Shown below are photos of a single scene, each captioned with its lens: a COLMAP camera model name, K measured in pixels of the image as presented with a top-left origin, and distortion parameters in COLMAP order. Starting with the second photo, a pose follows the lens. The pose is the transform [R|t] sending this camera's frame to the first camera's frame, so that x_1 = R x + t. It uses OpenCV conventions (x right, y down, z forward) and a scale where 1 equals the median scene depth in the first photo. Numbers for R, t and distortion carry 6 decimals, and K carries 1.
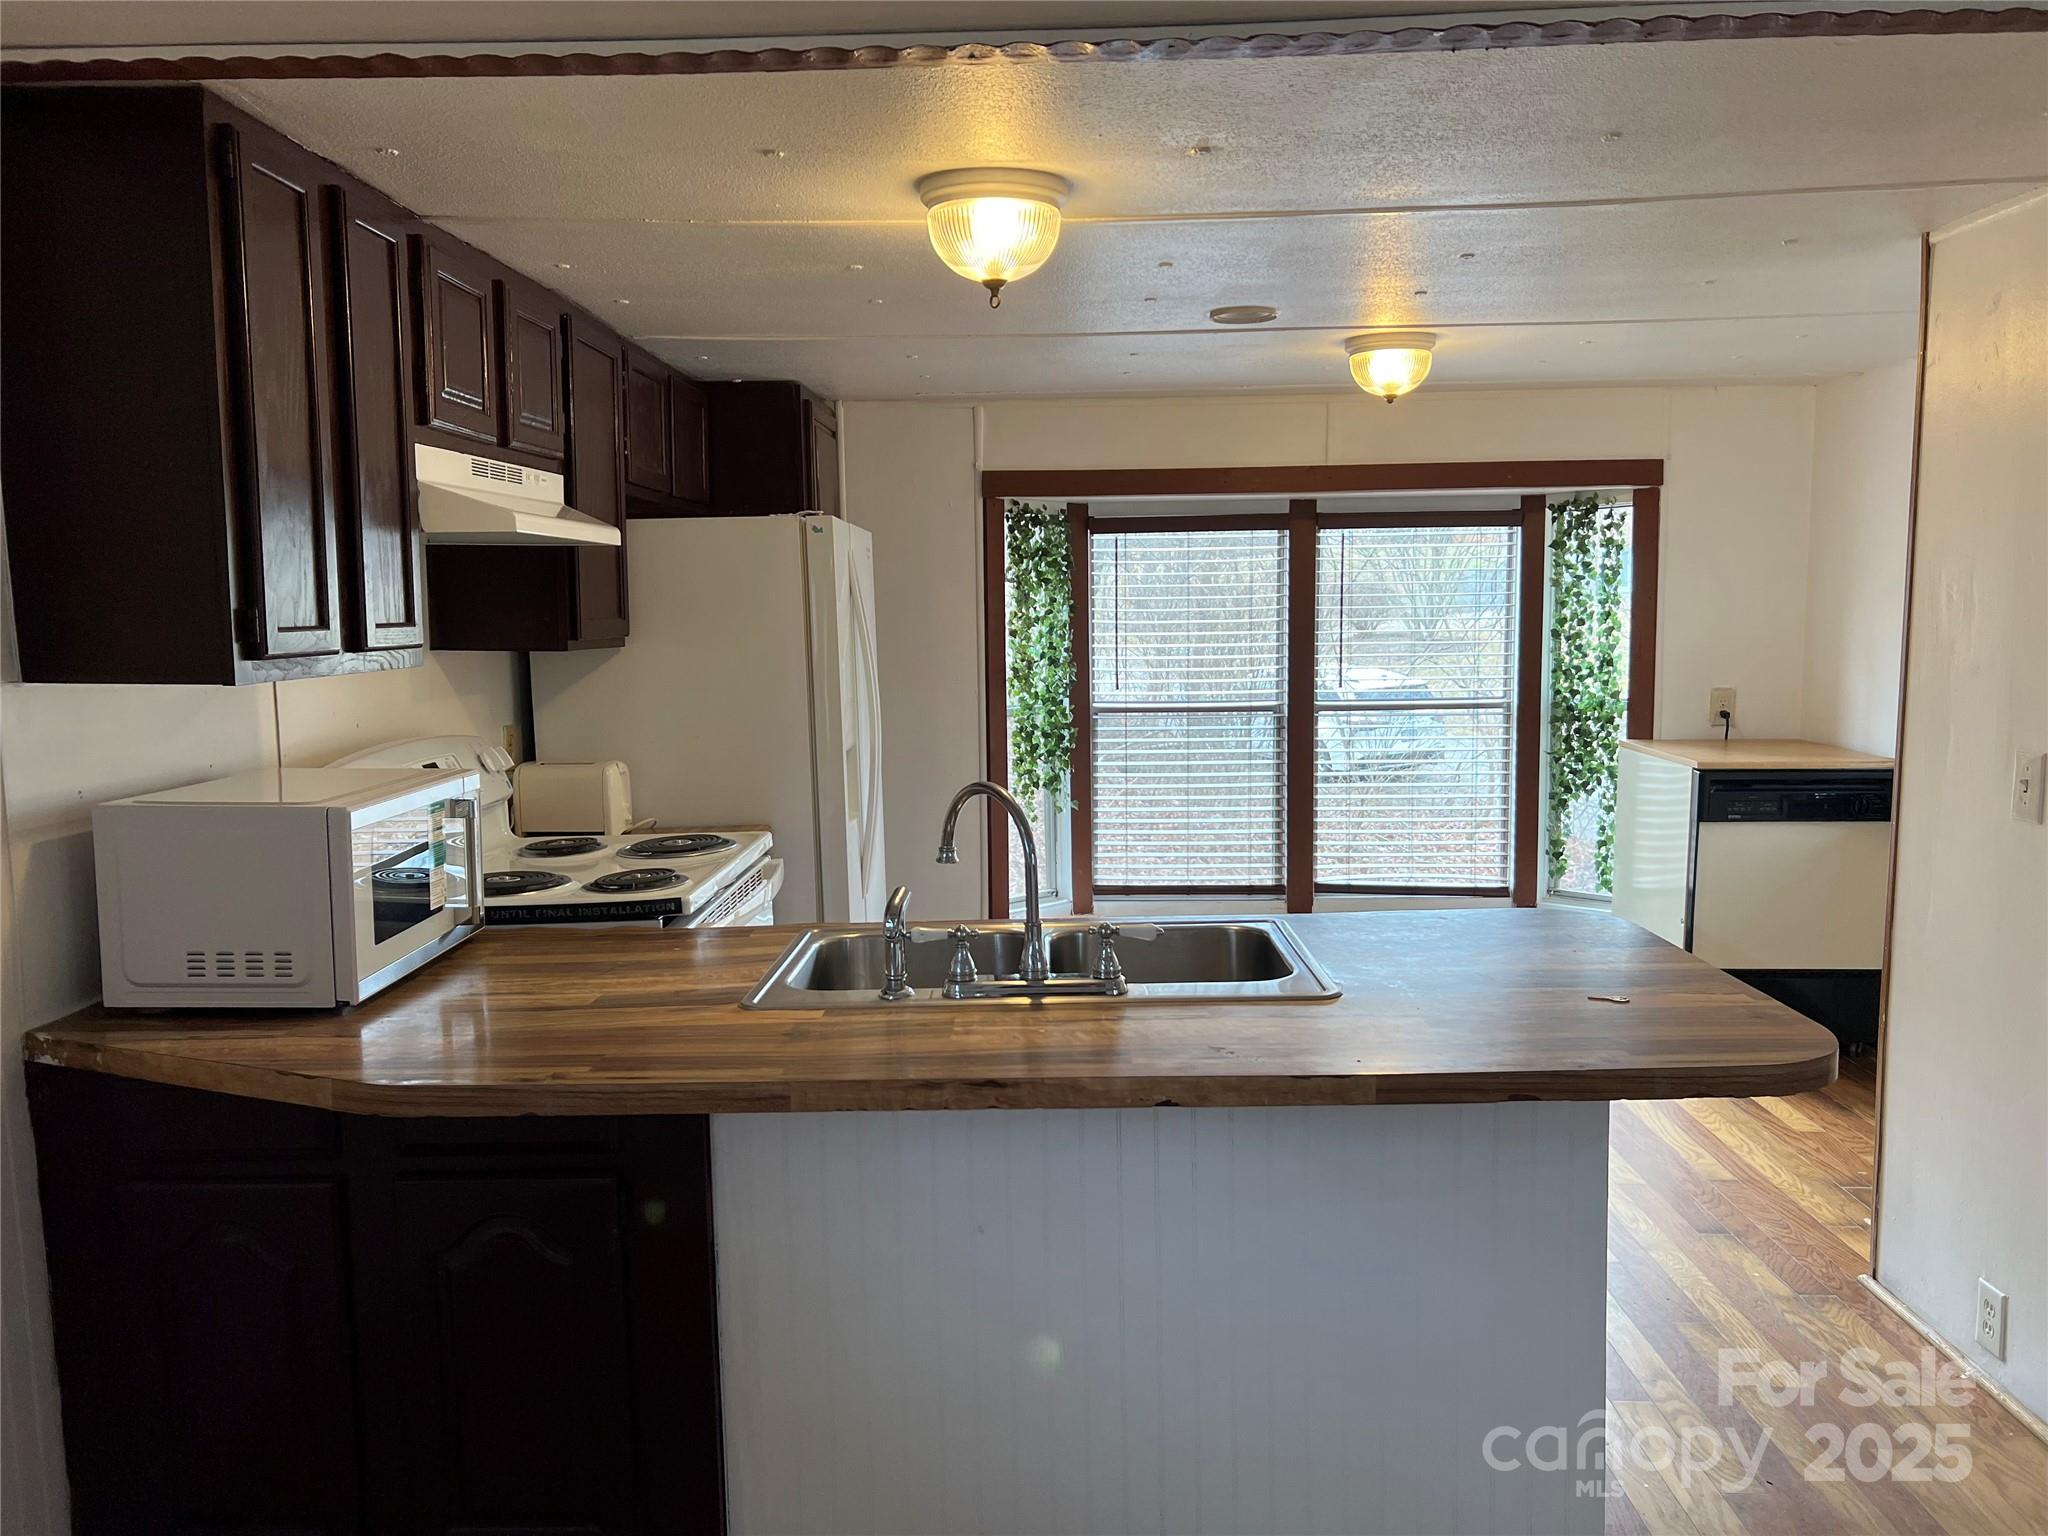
lens RADIAL K [[1533.4, 0, 1024.0], [0, 1533.4, 768.0], [0, 0, 1]] dist [0.129998, -0.289024]
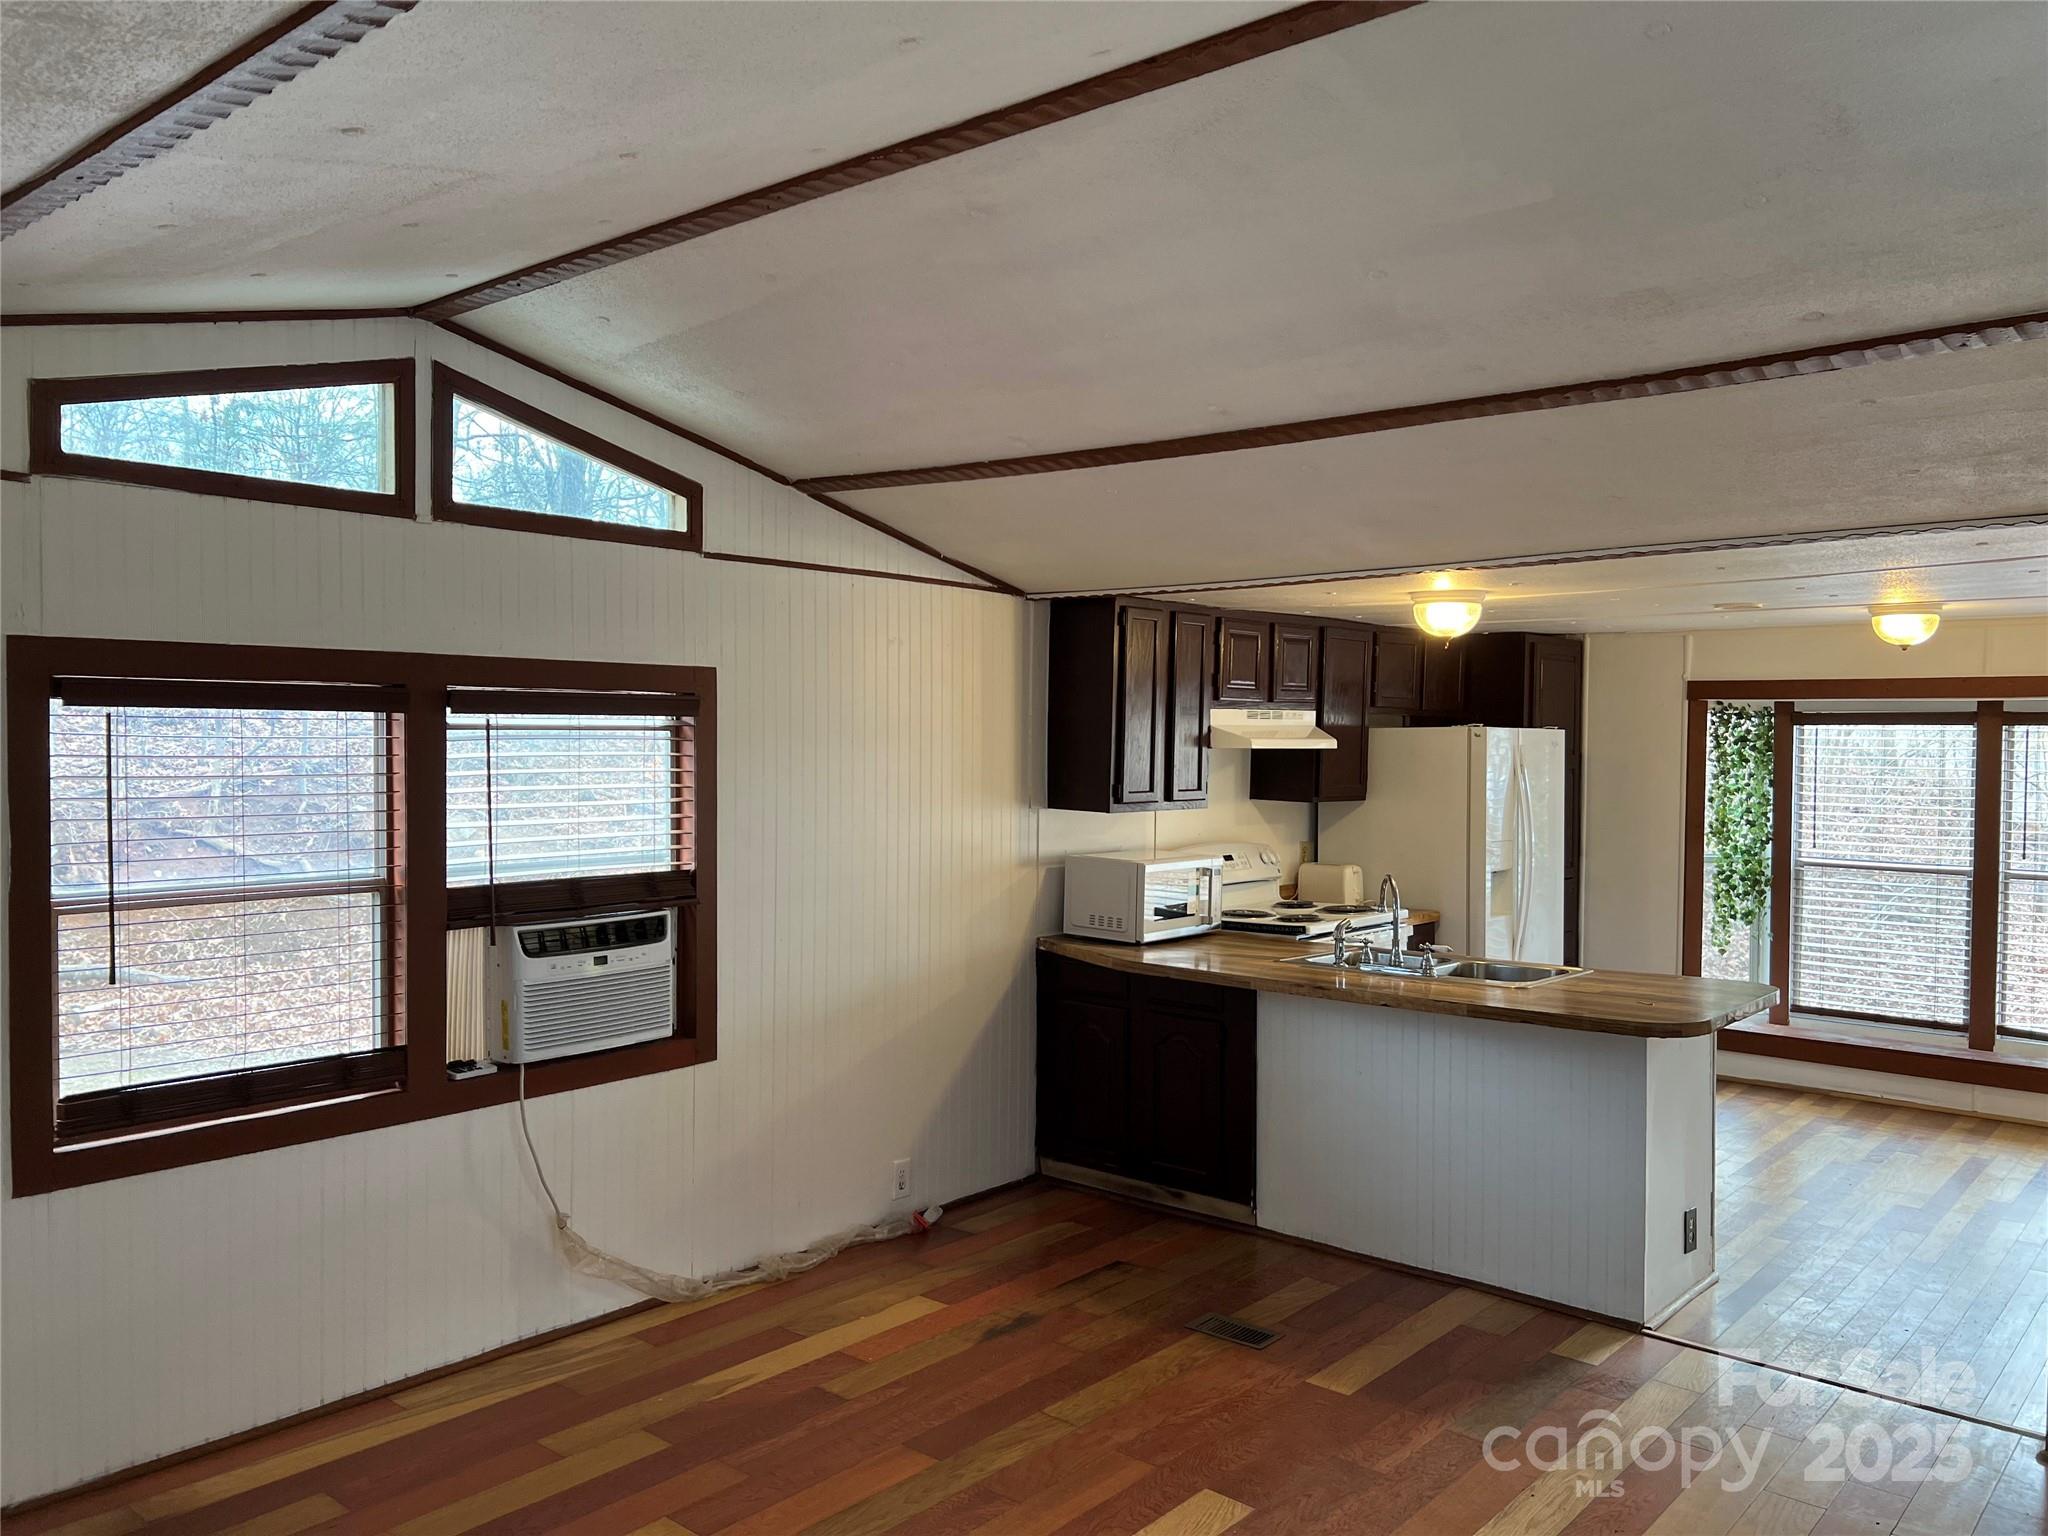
lens RADIAL K [[1547.1, 0, 1024.0], [0, 1547.1, 768.0], [0, 0, 1]] dist [0.016679, -0.001531]
pose [[0.770274, 0.035537, -0.636723, 0.382599], [-0.088300, 0.994772, -0.051300, 0.006483], [0.631571, 0.095737, 0.769385, -0.407628]]
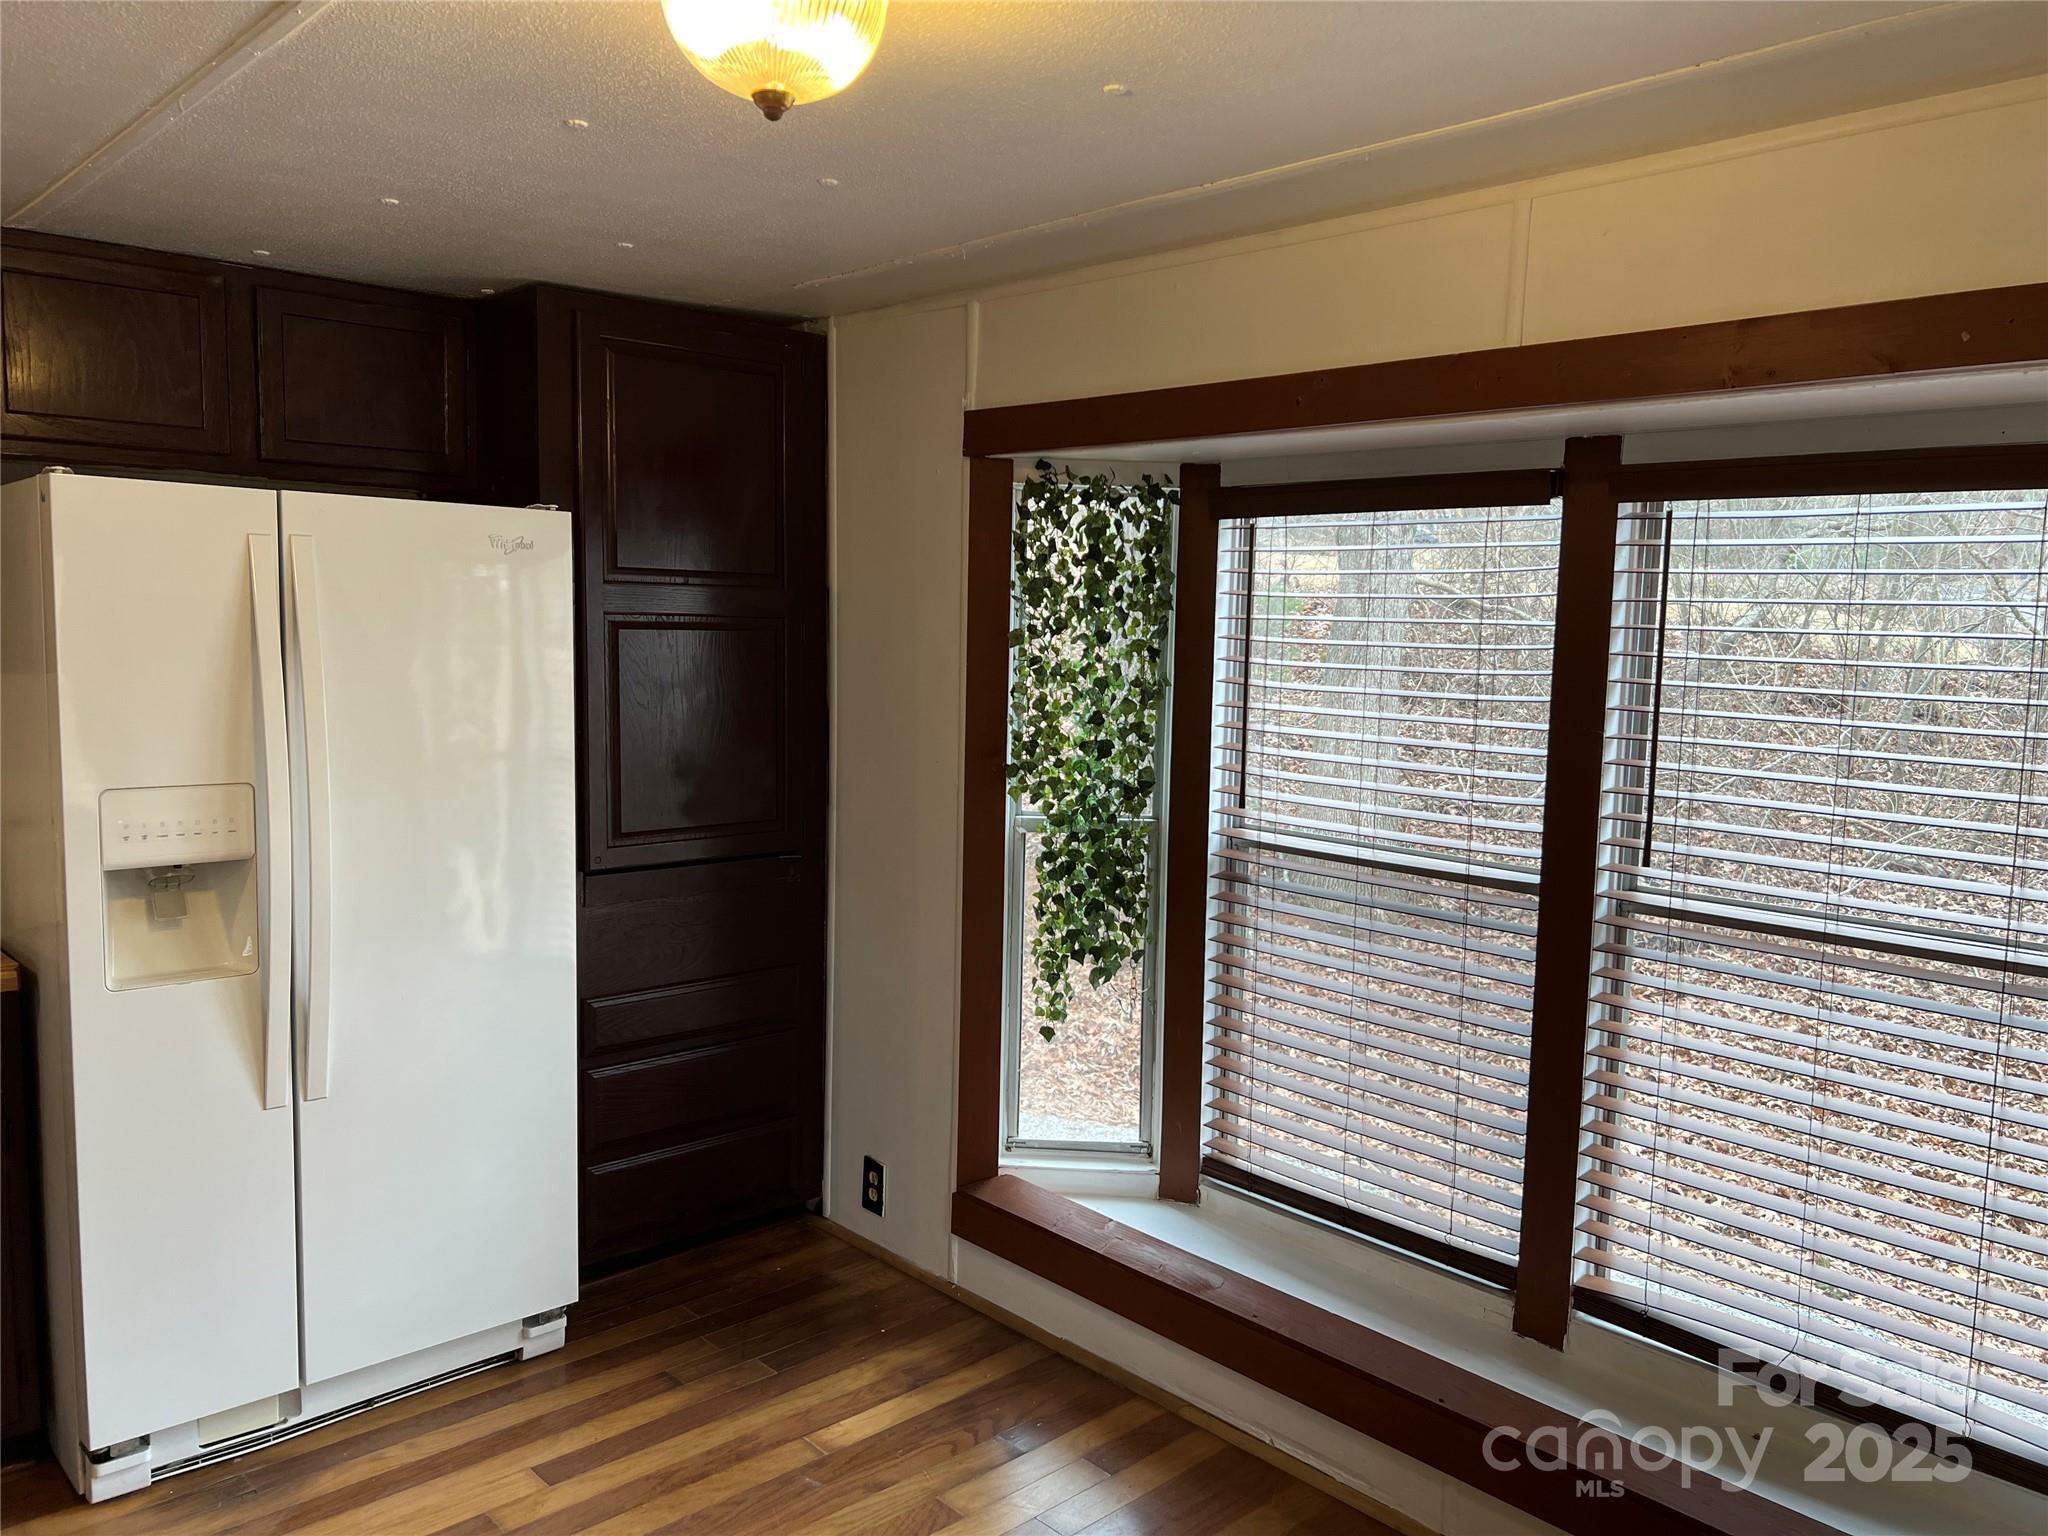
lens RADIAL K [[1547.1, 0, 1024.0], [0, 1547.1, 768.0], [0, 0, 1]] dist [0.016679, -0.001531]
pose [[0.683670, 0.104103, -0.722328, 0.408190], [-0.105507, 0.993474, 0.043320, -0.082796], [0.722124, 0.046594, 0.690192, 0.592550]]
